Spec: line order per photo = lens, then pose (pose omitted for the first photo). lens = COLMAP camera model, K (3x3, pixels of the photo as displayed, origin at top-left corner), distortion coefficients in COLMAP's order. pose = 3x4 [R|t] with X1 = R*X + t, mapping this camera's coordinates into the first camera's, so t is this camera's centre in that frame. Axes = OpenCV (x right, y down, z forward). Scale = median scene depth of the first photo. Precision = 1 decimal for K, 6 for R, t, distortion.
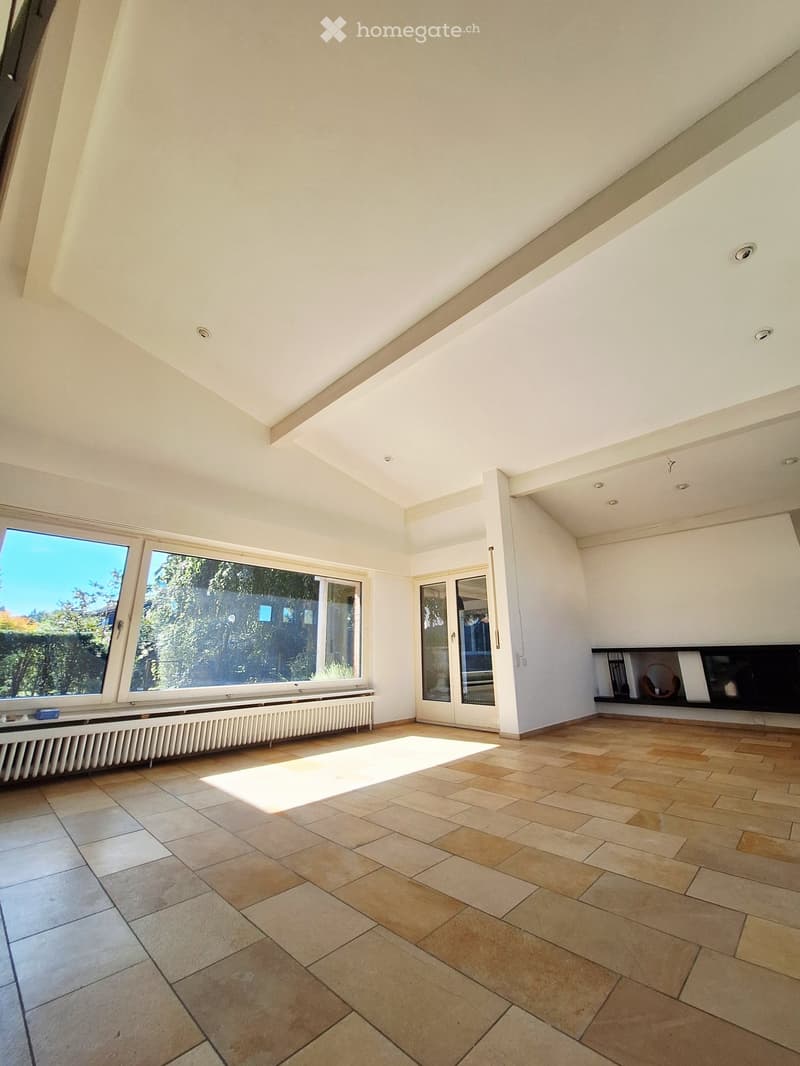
lens RADIAL K [[420.9, 0, 400.7], [0, 420.9, 533.0], [0, 0, 1]] dist [-0.002018, -0.000022]
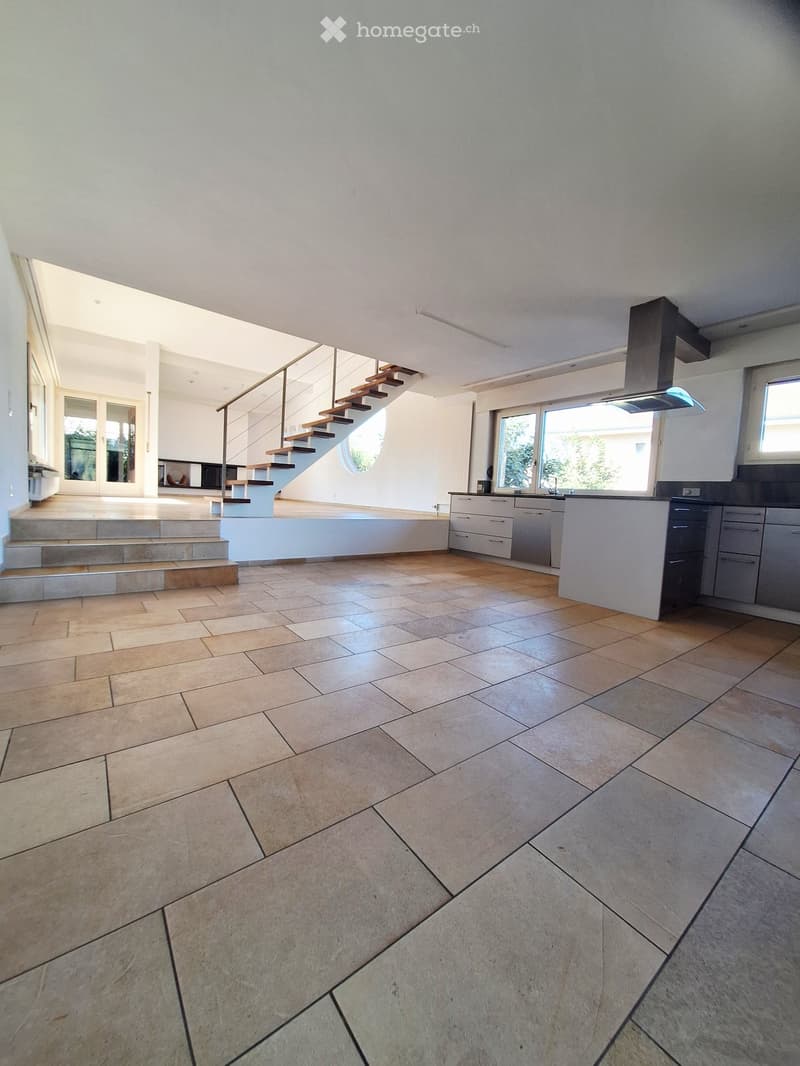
lens RADIAL K [[420.9, 0, 395.7], [0, 420.9, 529.2], [0, 0, 1]] dist [-0.002018, -0.000022]
pose [[0.159459, -0.066801, 0.984942, -1.125468], [-0.322133, 0.939576, 0.115877, 0.032007], [-0.933168, -0.335759, 0.128305, -0.254772]]
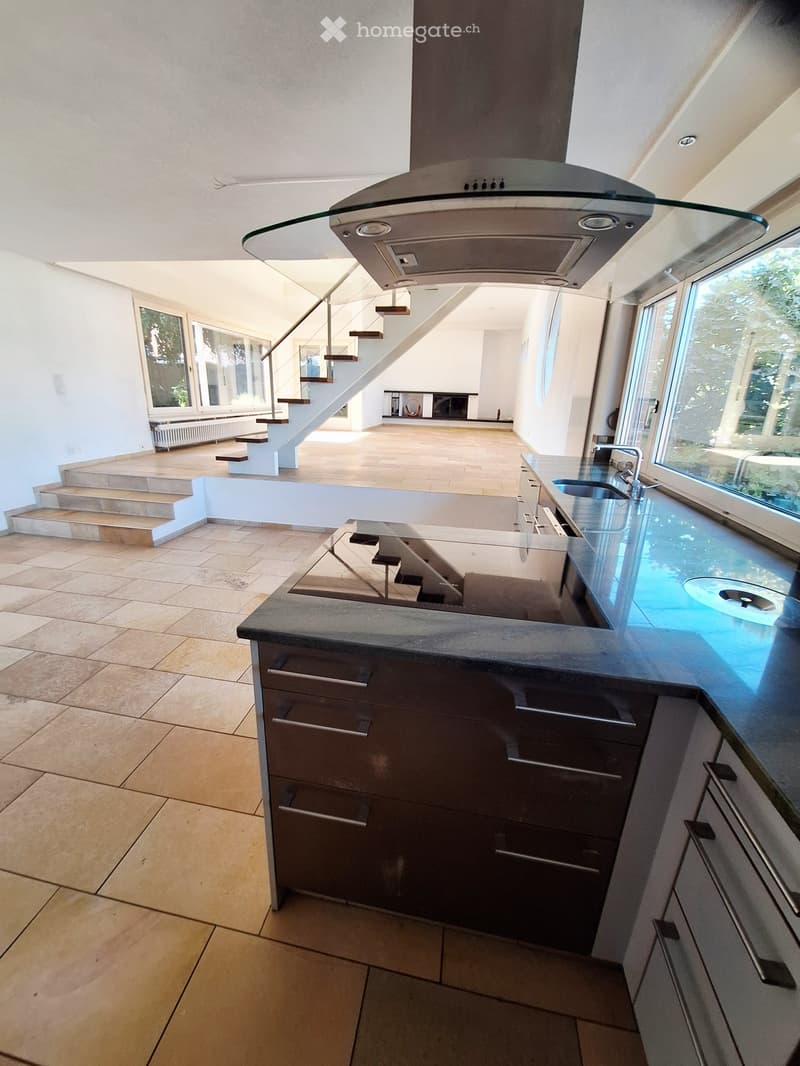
lens RADIAL K [[420.9, 0, 400.1], [0, 420.9, 529.9], [0, 0, 1]] dist [-0.002018, -0.000022]
pose [[0.828042, -0.143996, 0.541860, -0.601613], [-0.189219, 0.837981, 0.511843, -0.174160], [-0.527772, -0.526358, 0.666636, -0.607880]]
